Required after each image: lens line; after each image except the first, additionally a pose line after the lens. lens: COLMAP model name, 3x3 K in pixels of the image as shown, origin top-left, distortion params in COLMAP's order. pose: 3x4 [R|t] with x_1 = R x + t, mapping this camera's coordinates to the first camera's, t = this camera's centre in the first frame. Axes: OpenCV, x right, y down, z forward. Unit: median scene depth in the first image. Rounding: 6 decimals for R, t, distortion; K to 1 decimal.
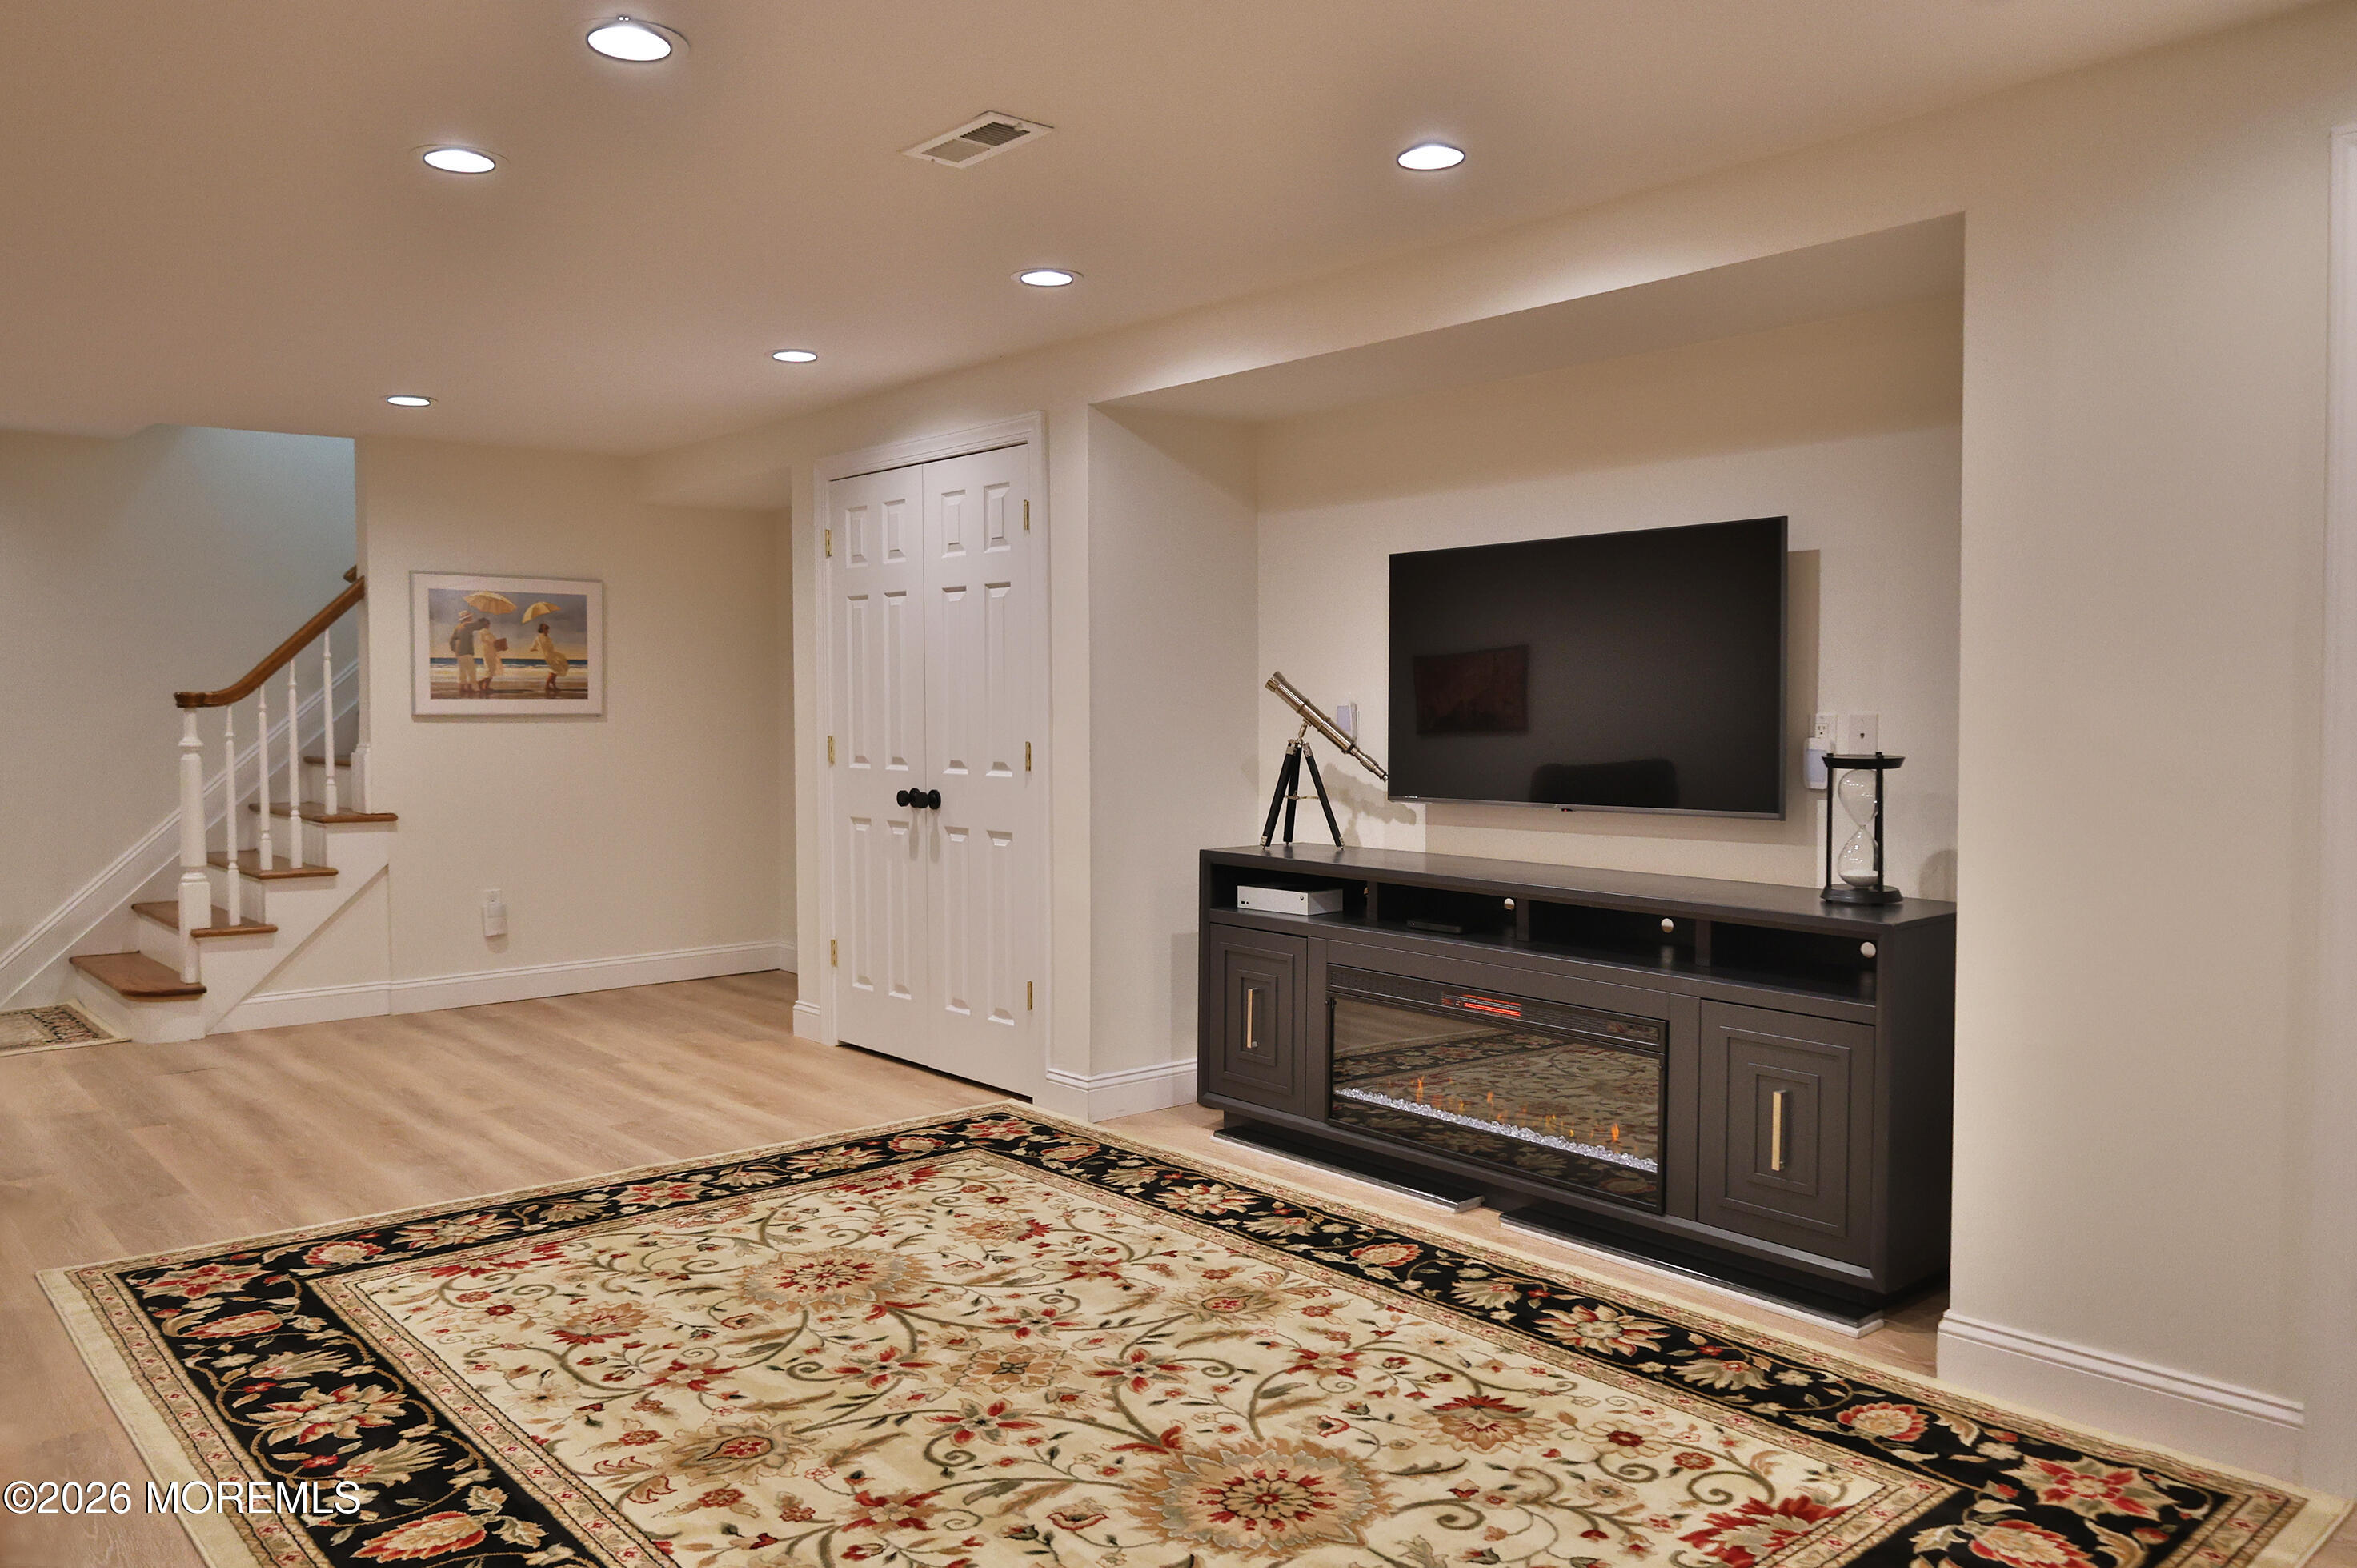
lens RADIAL K [[1707.7, 0, 1160.2], [0, 1707.7, 777.8], [0, 0, 1]] dist [-0.014961, 0.003128]
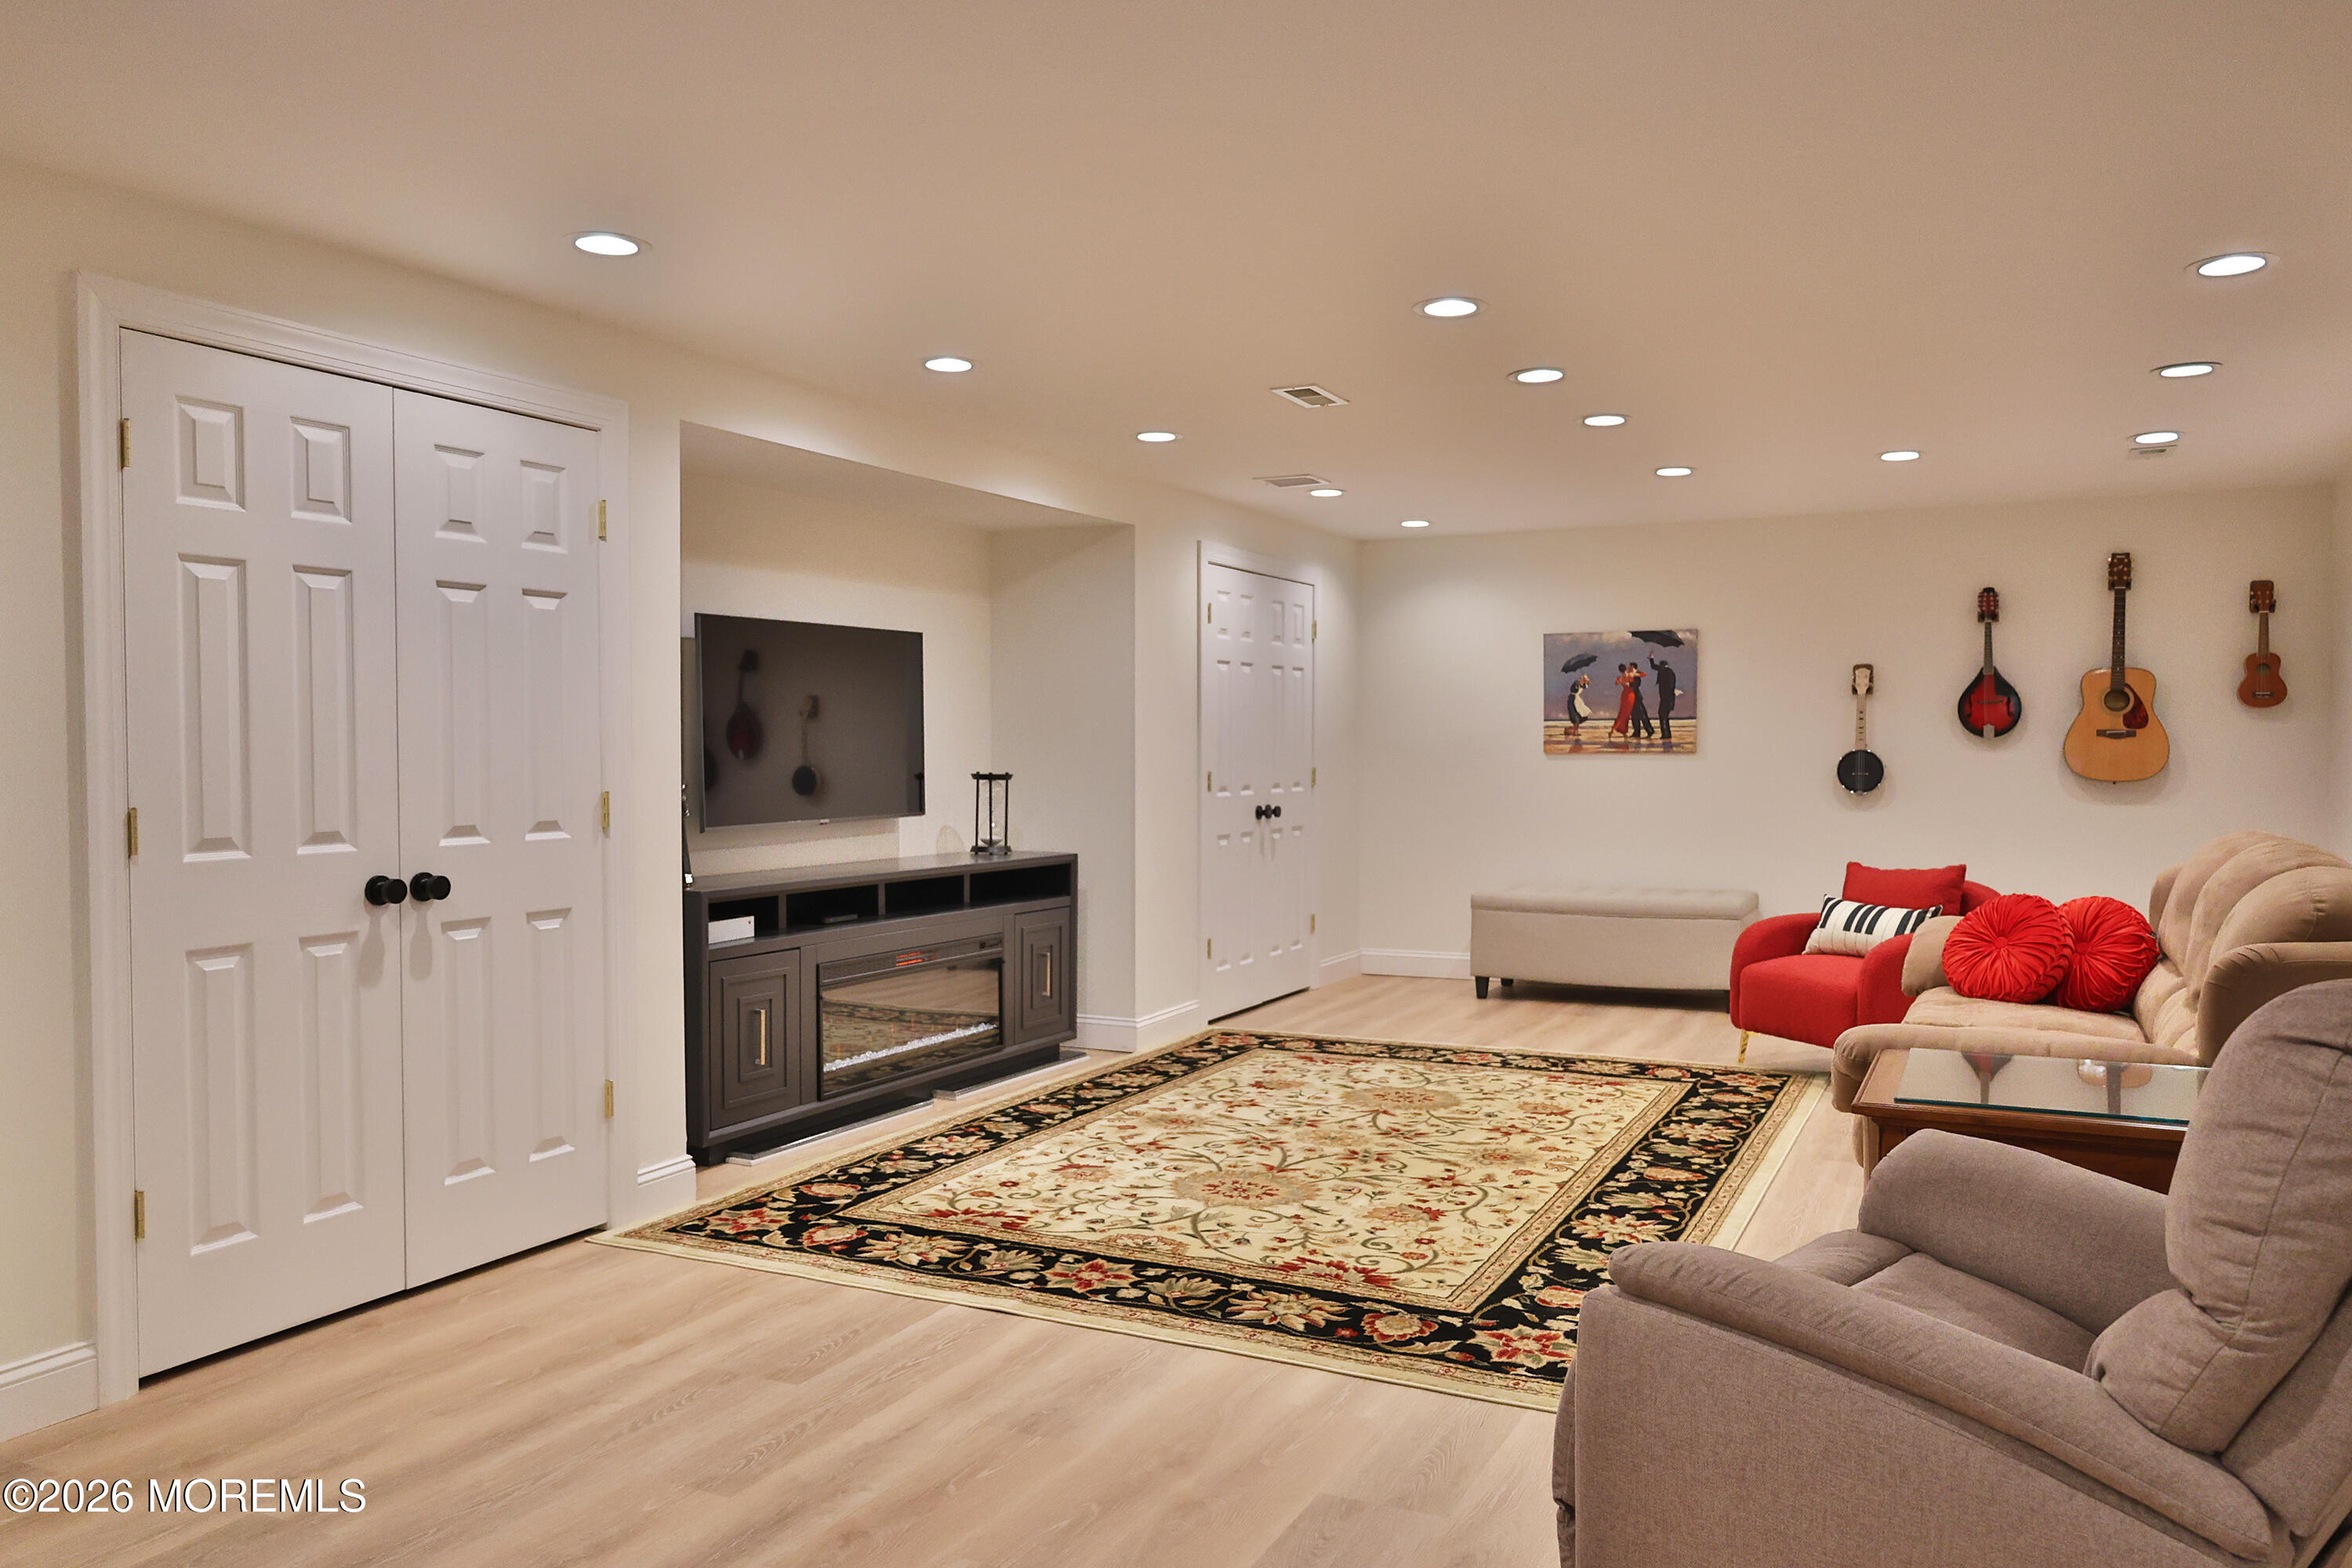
lens RADIAL K [[1704.0, 0, 1162.1], [0, 1704.0, 787.2], [0, 0, 1]] dist [-0.014961, 0.003128]
pose [[-0.377492, -0.024871, 0.925679, -1.201467], [0.039817, 0.998279, 0.043060, -0.061762], [-0.925156, 0.053113, -0.375852, 1.347649]]
